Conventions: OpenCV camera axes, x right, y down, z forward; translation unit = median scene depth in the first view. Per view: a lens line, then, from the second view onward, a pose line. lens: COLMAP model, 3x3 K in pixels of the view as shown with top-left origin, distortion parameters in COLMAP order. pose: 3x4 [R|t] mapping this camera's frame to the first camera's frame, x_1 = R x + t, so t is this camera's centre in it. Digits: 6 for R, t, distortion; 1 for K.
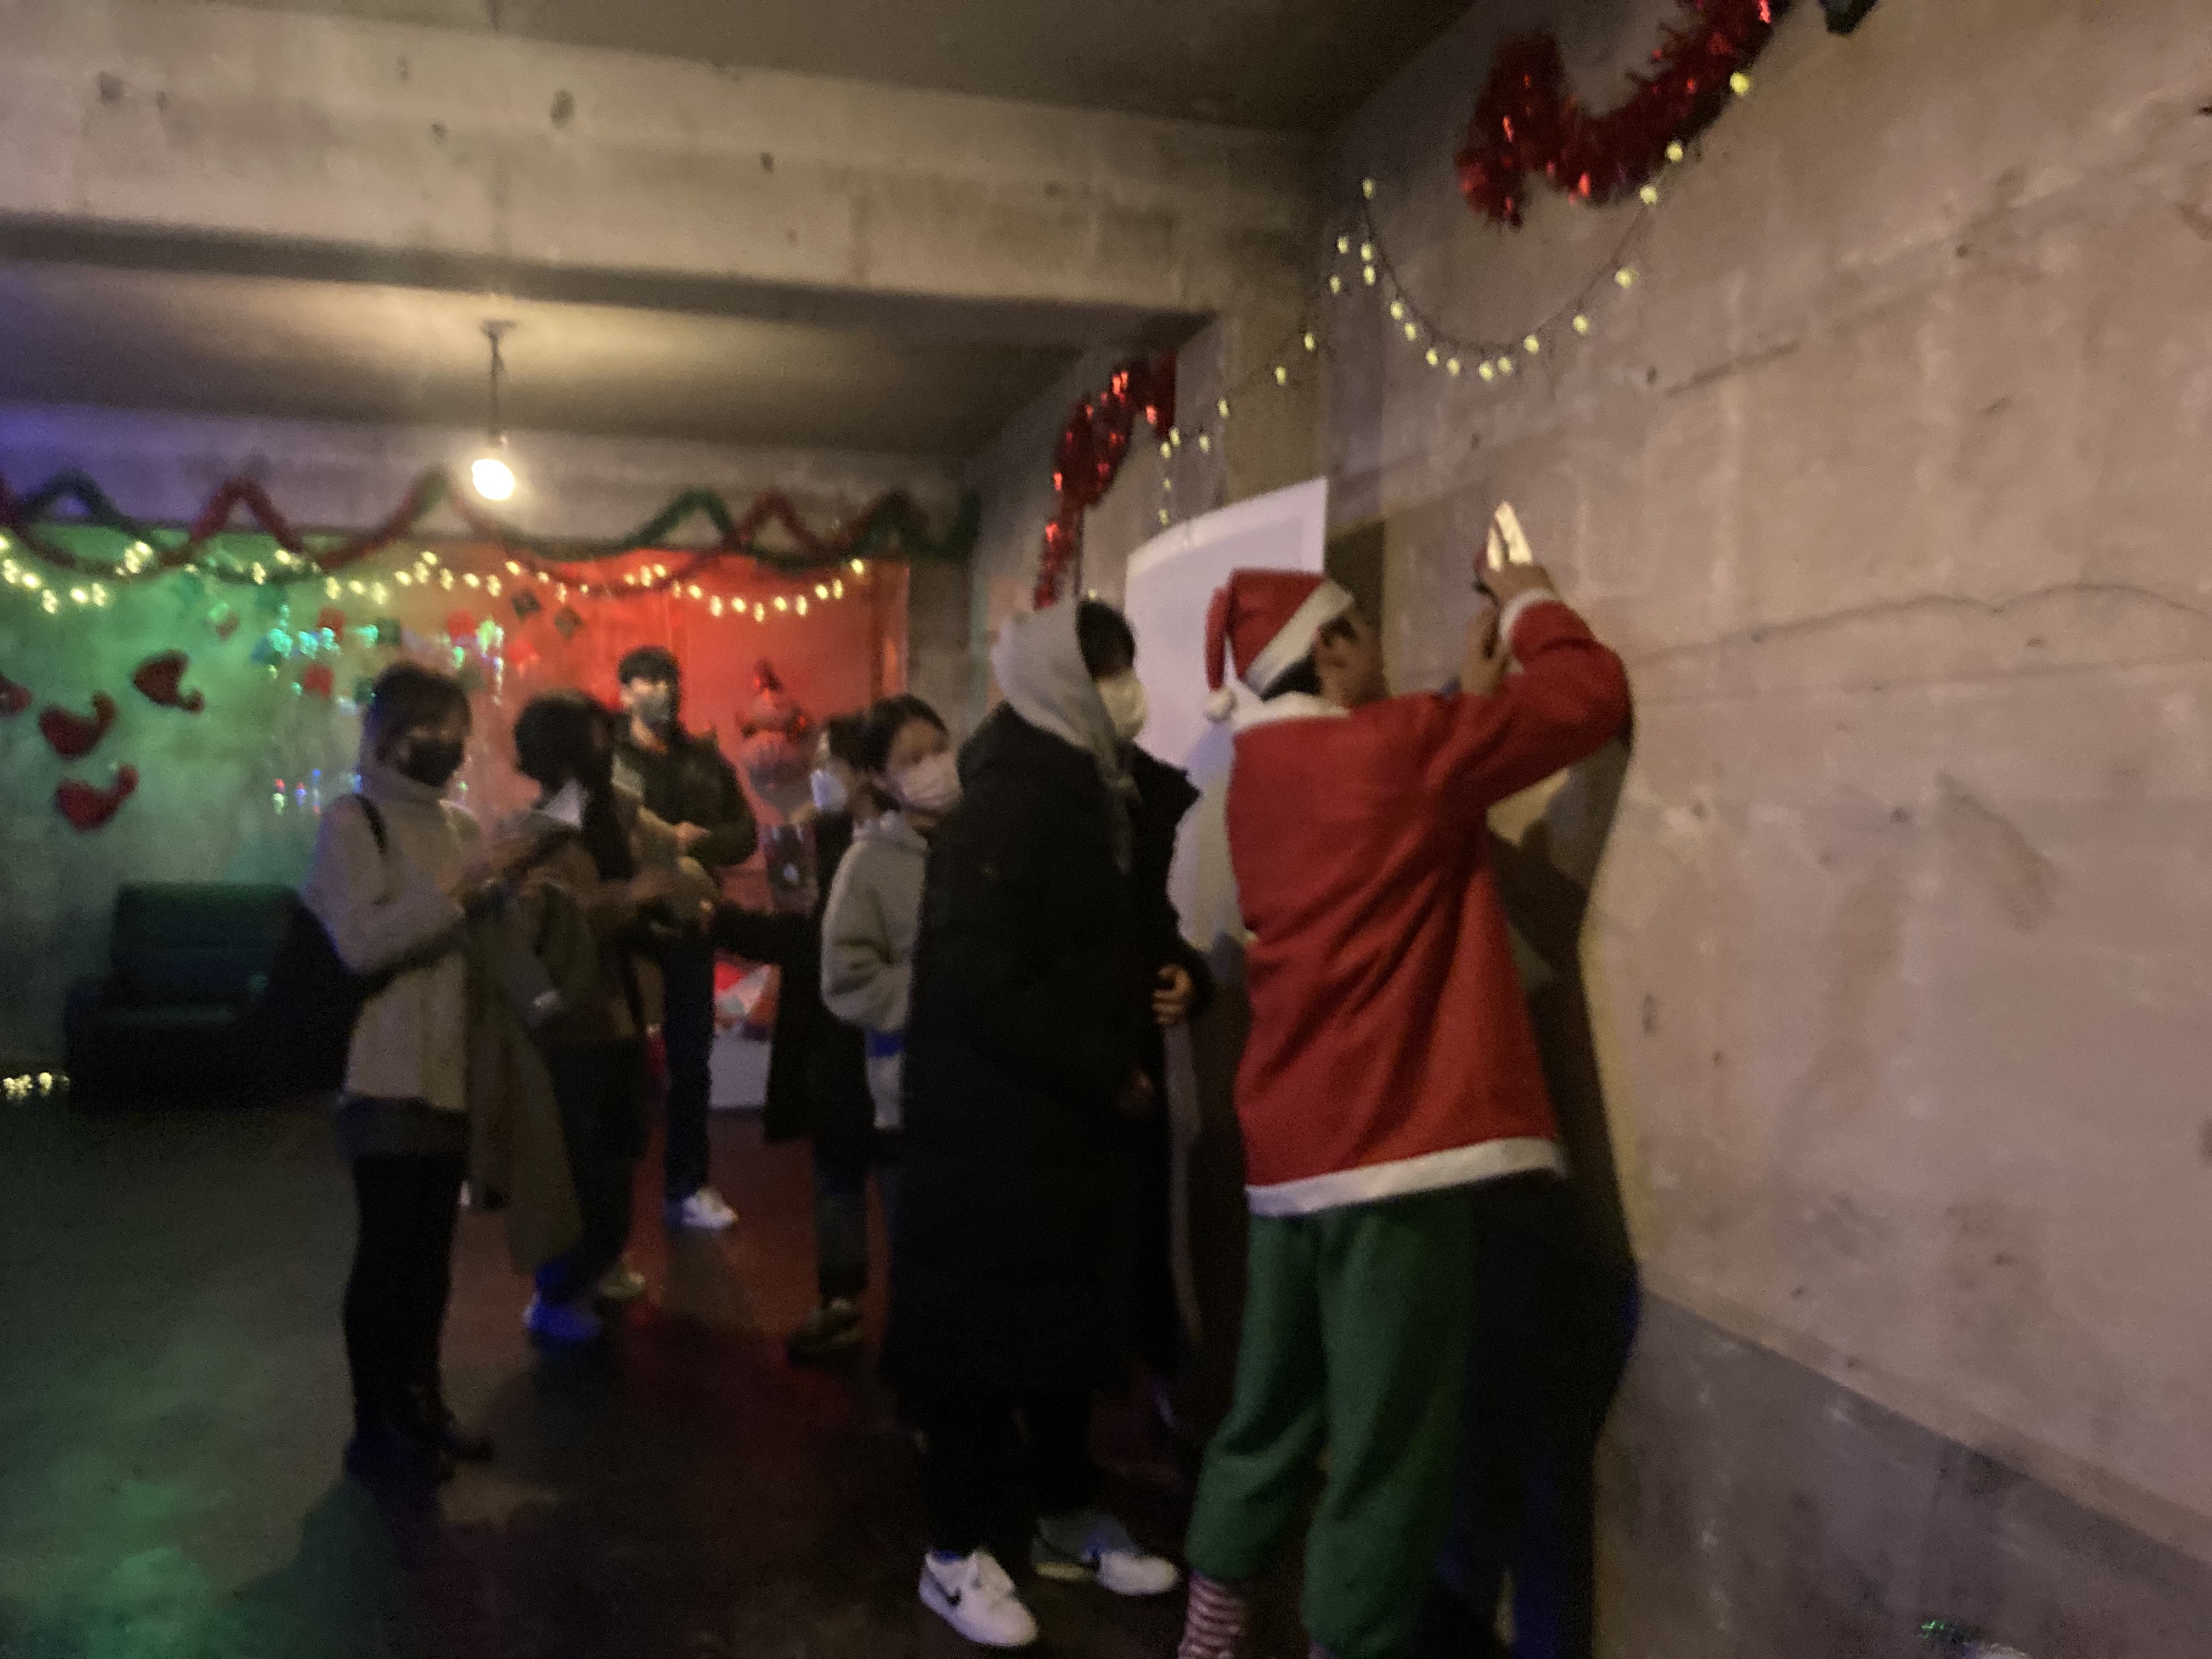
lens RADIAL K [[1806.9, 0, 1106.3], [0, 1806.9, 961.8], [0, 0, 1]] dist [0.003578, 0.002989]
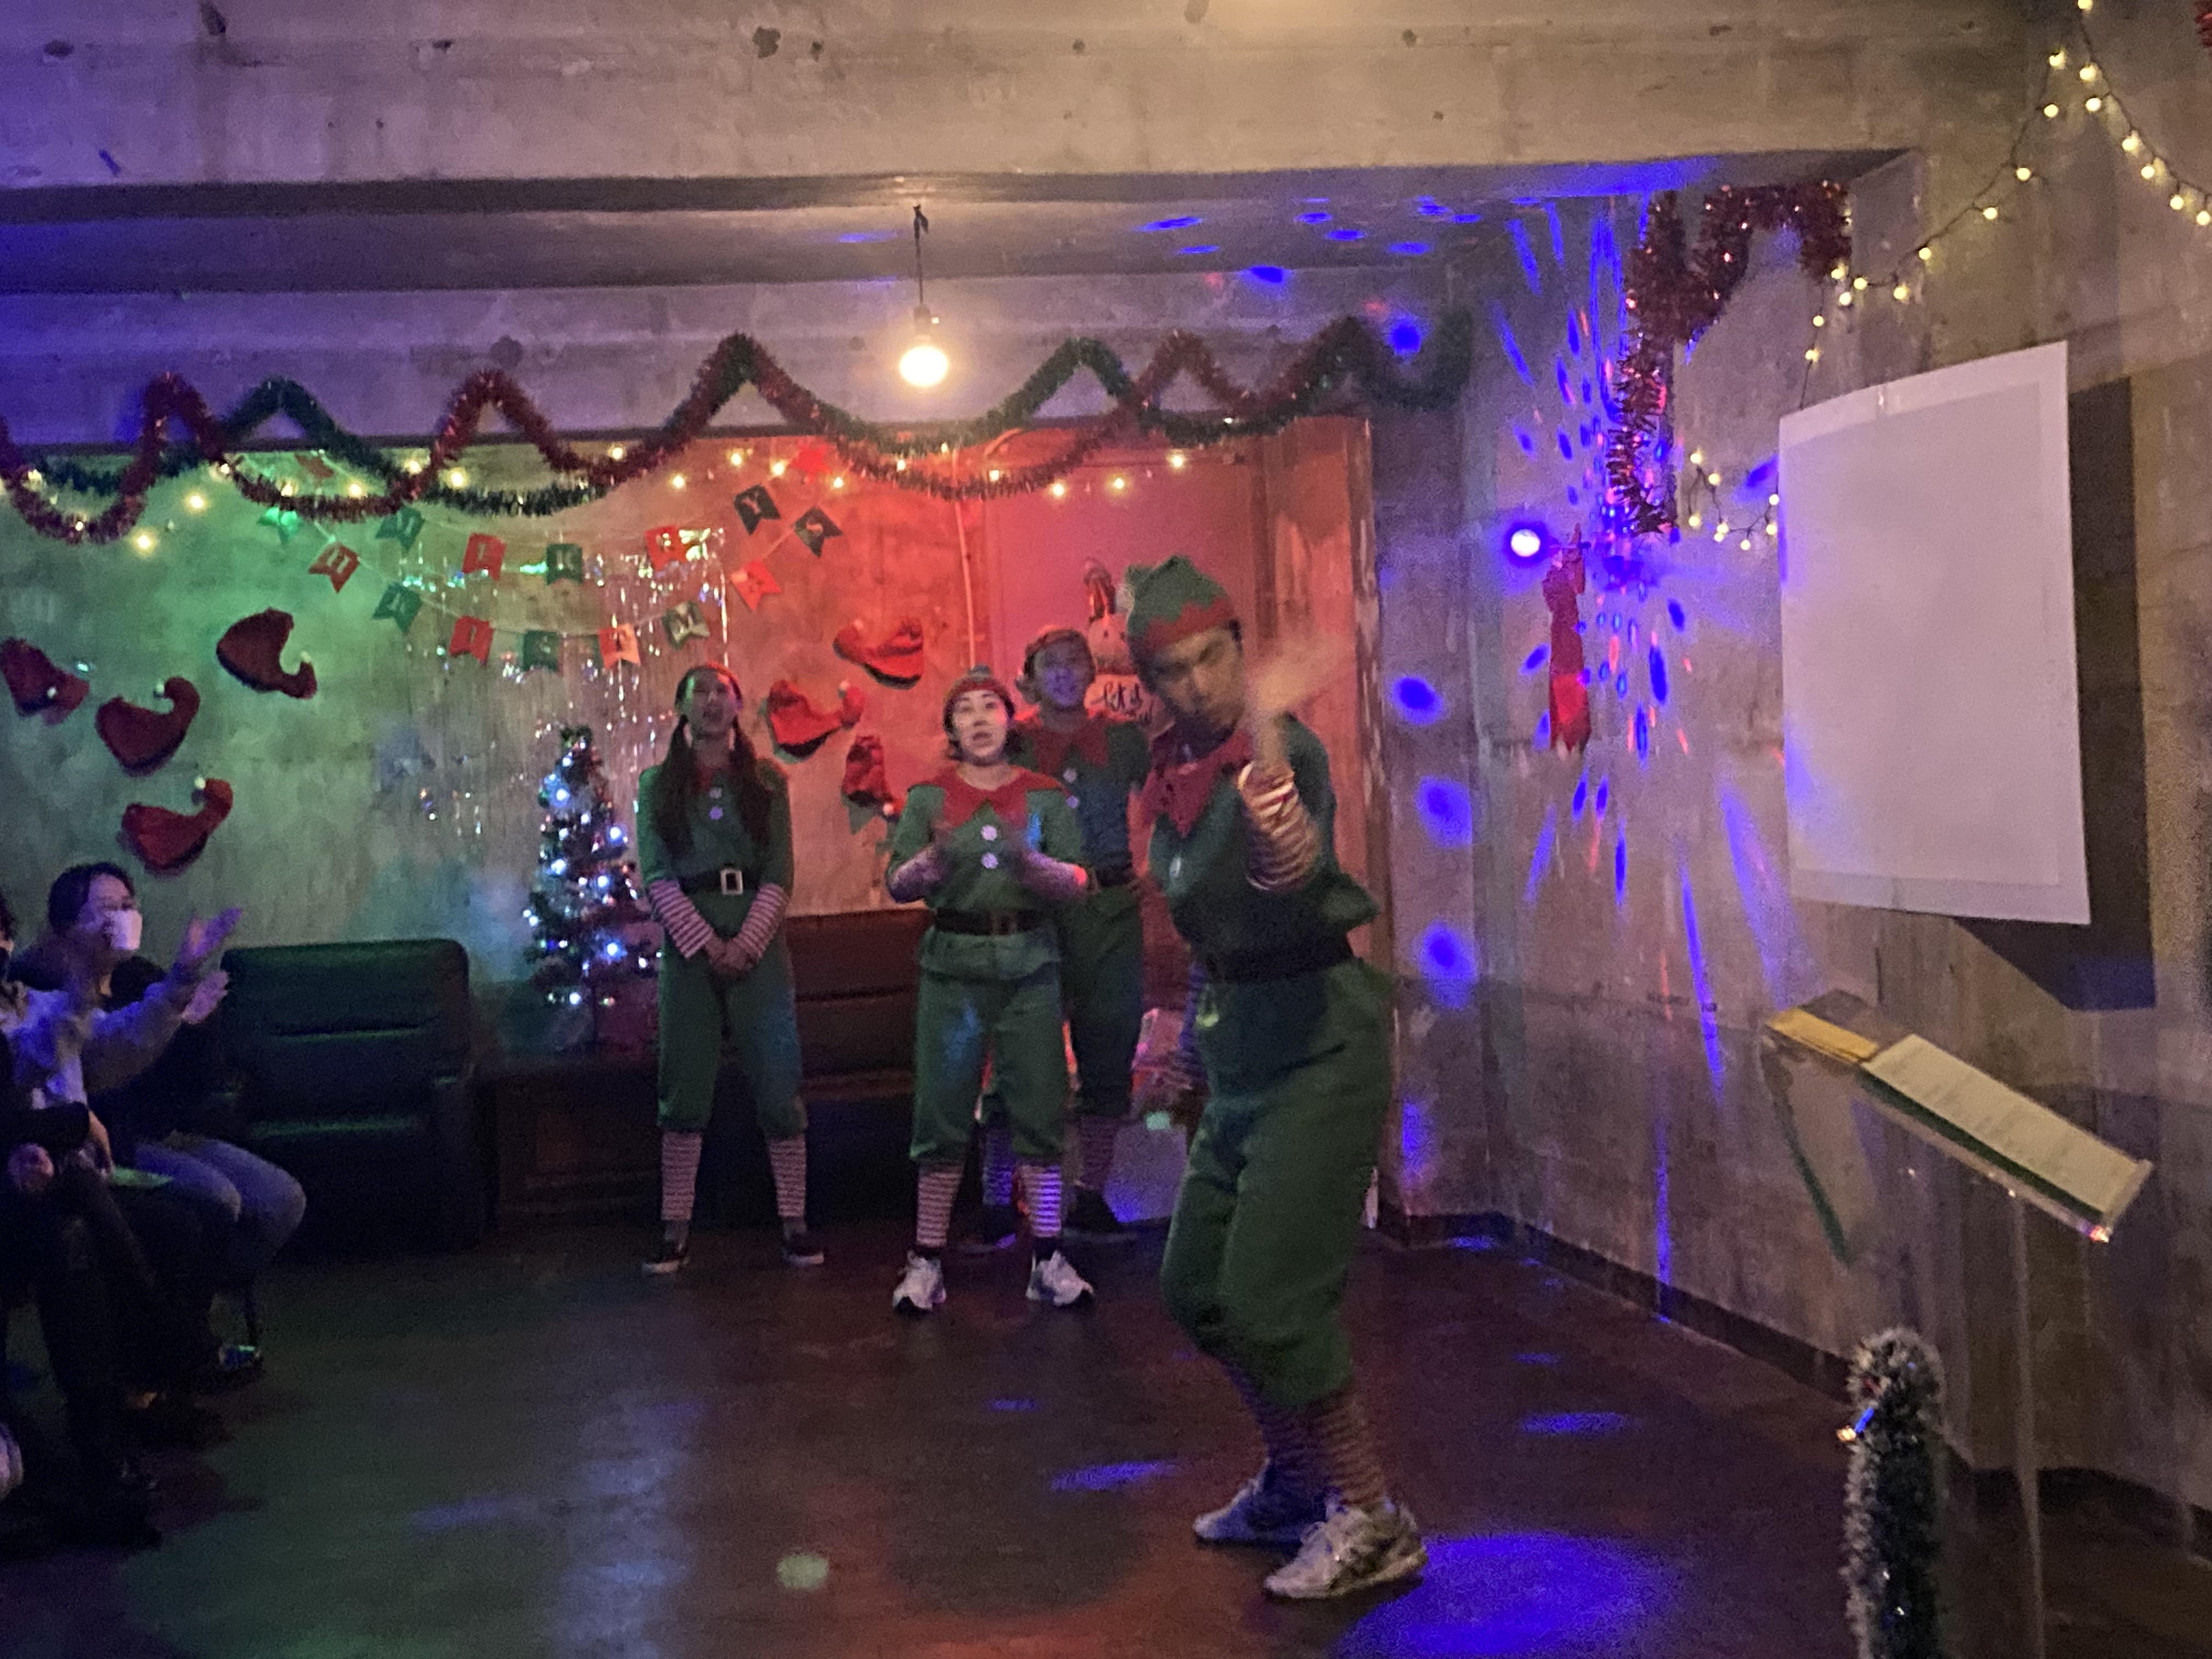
lens RADIAL K [[3576.5, 0, 1102.6], [0, 3576.5, 826.0], [0, 0, 1]] dist [0.129712, -0.243655]
pose [[0.993342, -0.055141, -0.101151, -0.179245], [0.046816, 0.995457, -0.082903, 0.096811], [0.105263, 0.077615, 0.991411, -0.789972]]
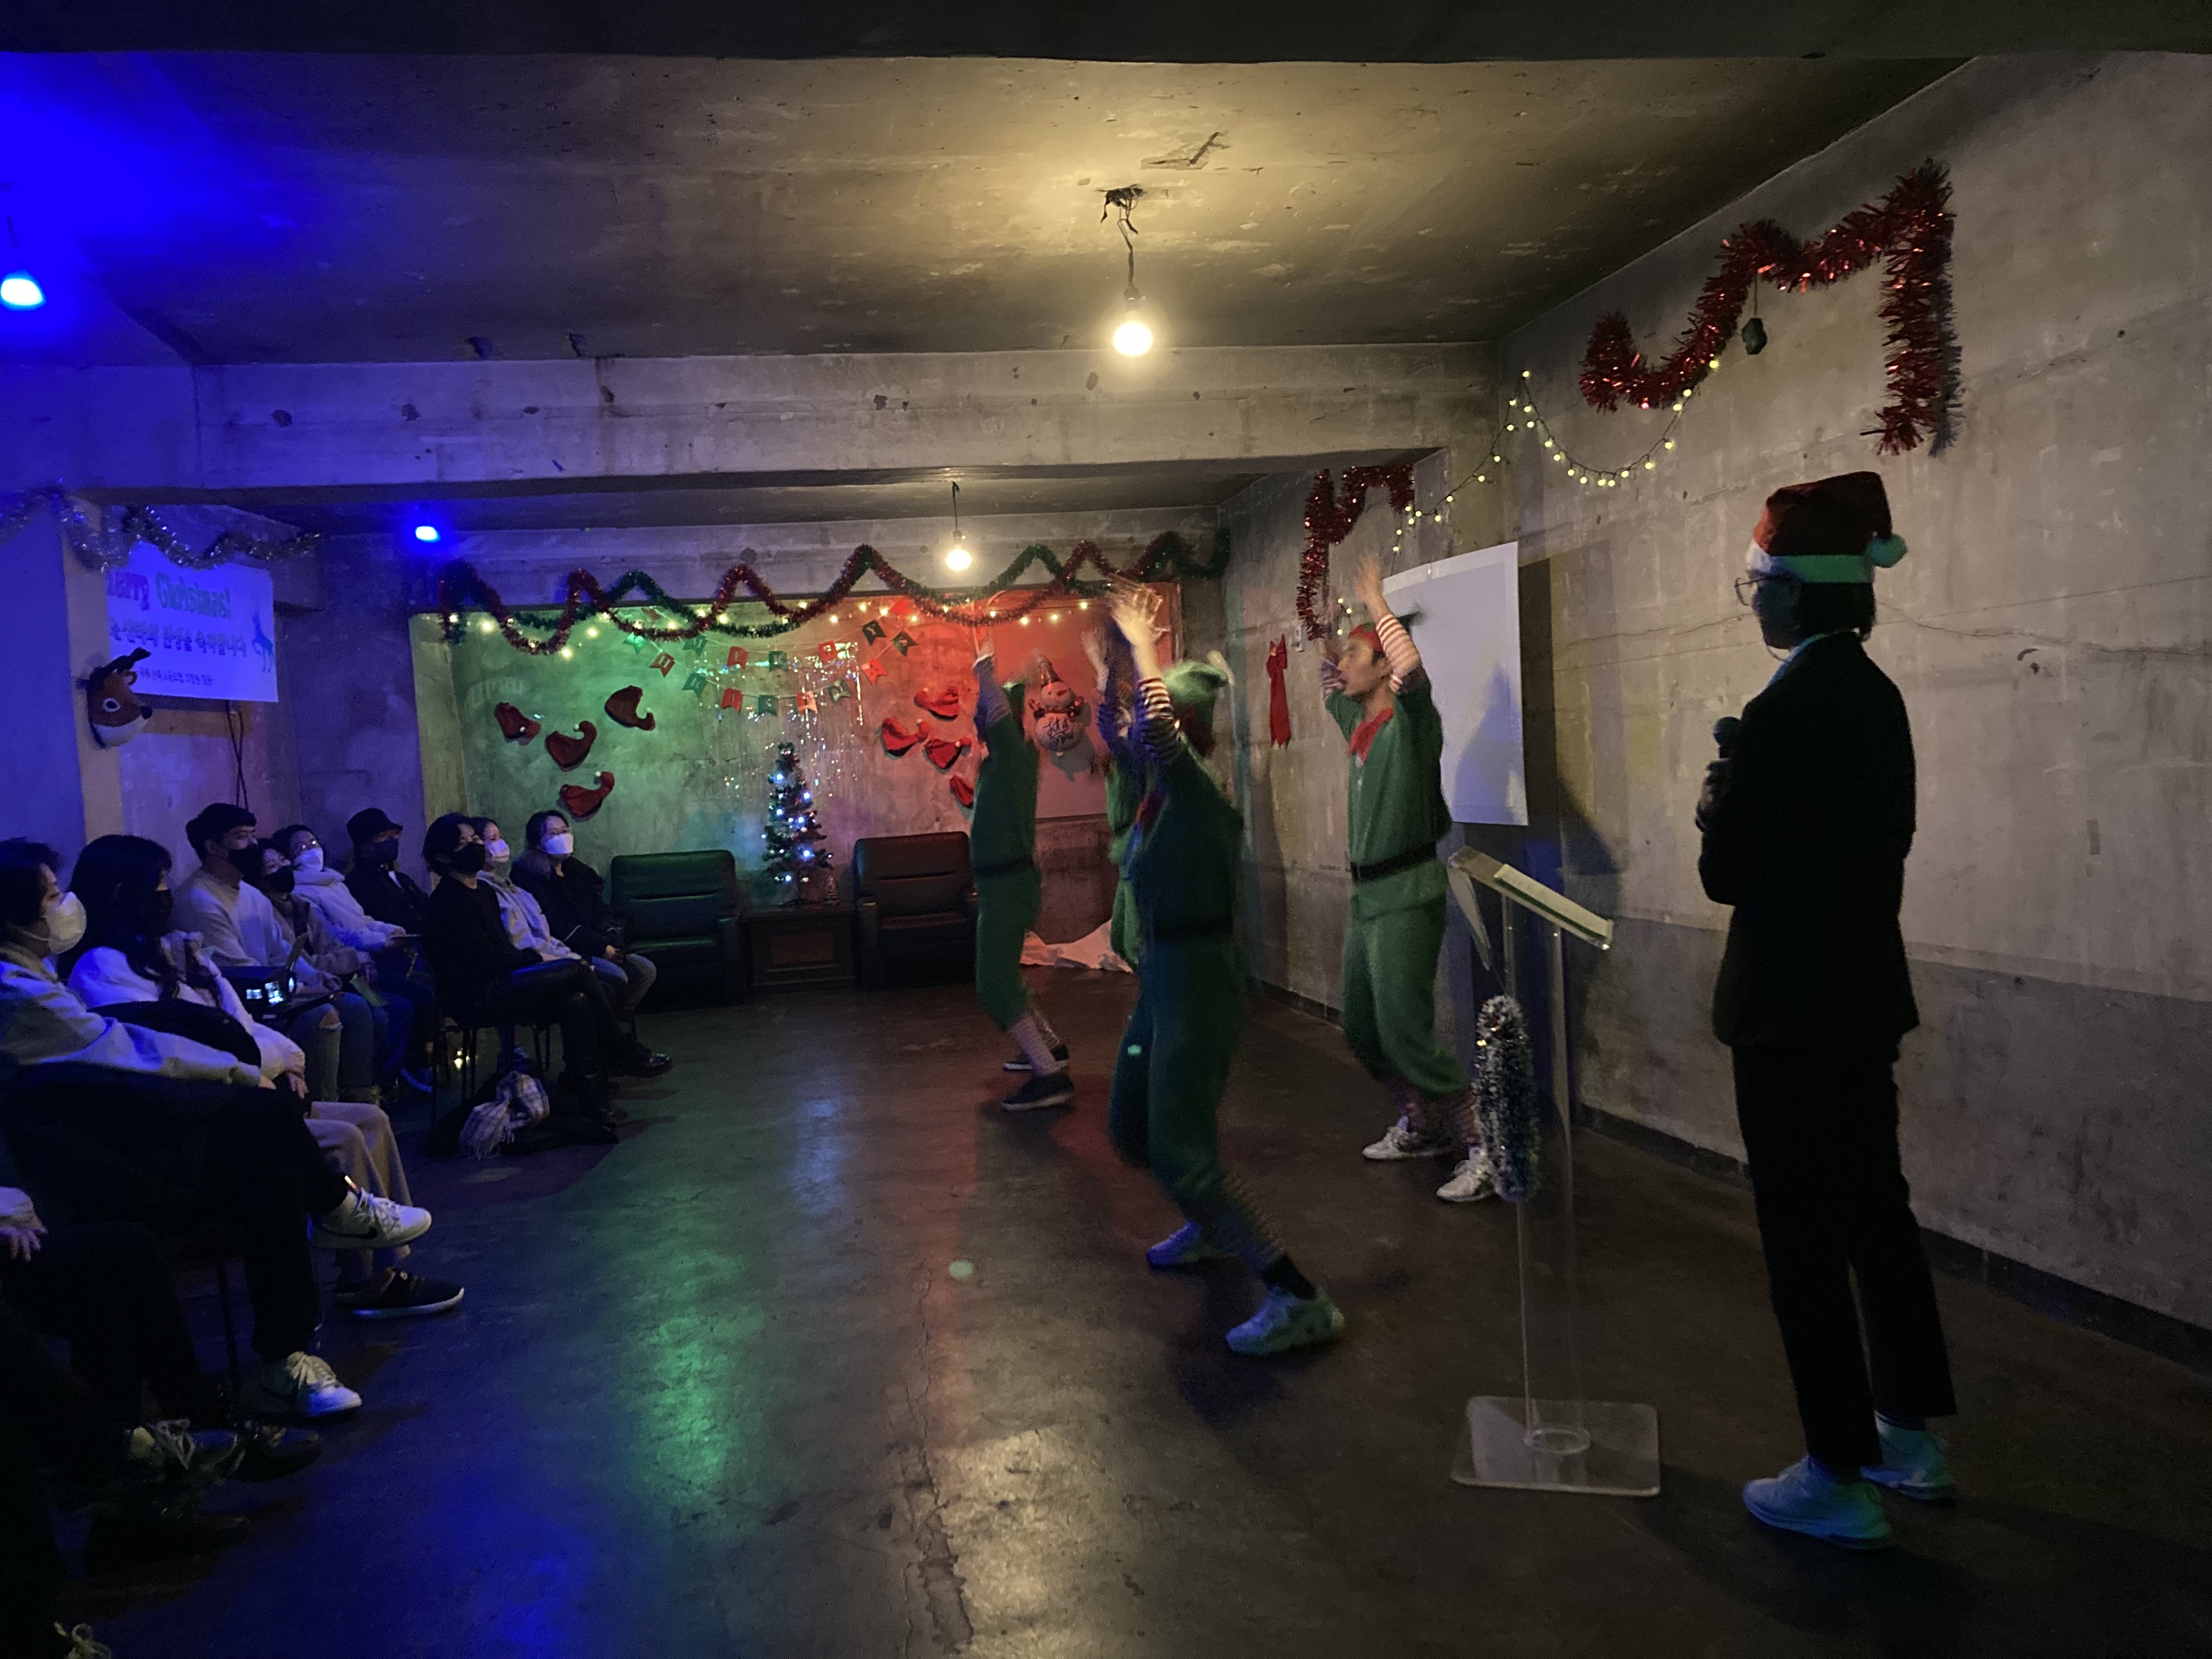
lens RADIAL K [[1819.3, 0, 1072.9], [0, 1819.3, 857.9], [0, 0, 1]] dist [0.110014, -0.121518]
pose [[0.993686, -0.068180, -0.089102, -0.177988], [0.064349, 0.996904, -0.045186, 0.107663], [0.091906, 0.039167, 0.994997, -0.869019]]
